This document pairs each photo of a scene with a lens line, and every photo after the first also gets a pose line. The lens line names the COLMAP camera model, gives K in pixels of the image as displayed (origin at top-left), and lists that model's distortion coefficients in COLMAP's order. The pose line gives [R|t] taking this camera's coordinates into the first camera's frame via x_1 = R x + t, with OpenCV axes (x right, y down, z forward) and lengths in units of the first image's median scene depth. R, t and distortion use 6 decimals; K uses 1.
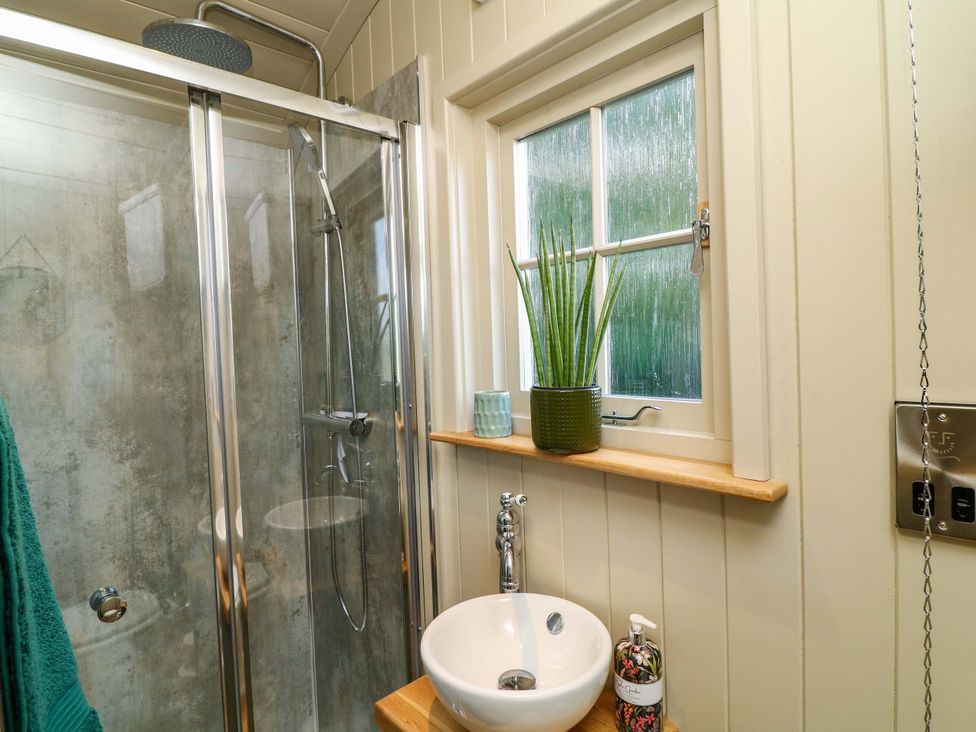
lens RADIAL K [[542.9, 0, 488.0], [0, 542.9, 366.0], [0, 0, 1]] dist [0.000965, -0.001336]
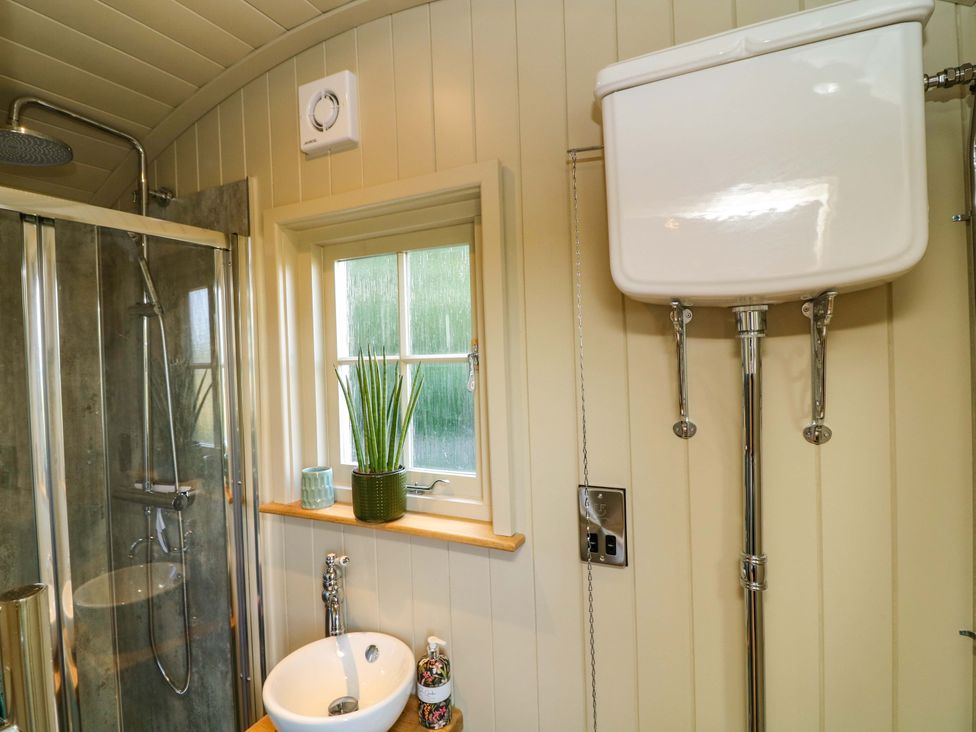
lens RADIAL K [[498.4, 0, 499.0], [0, 498.4, 370.2], [0, 0, 1]] dist [0.001107, -0.012417]
pose [[0.924680, 0.002982, 0.380734, -0.045139], [0.010694, 0.999371, -0.033799, -0.142378], [-0.380595, 0.035325, 0.924067, -0.211500]]
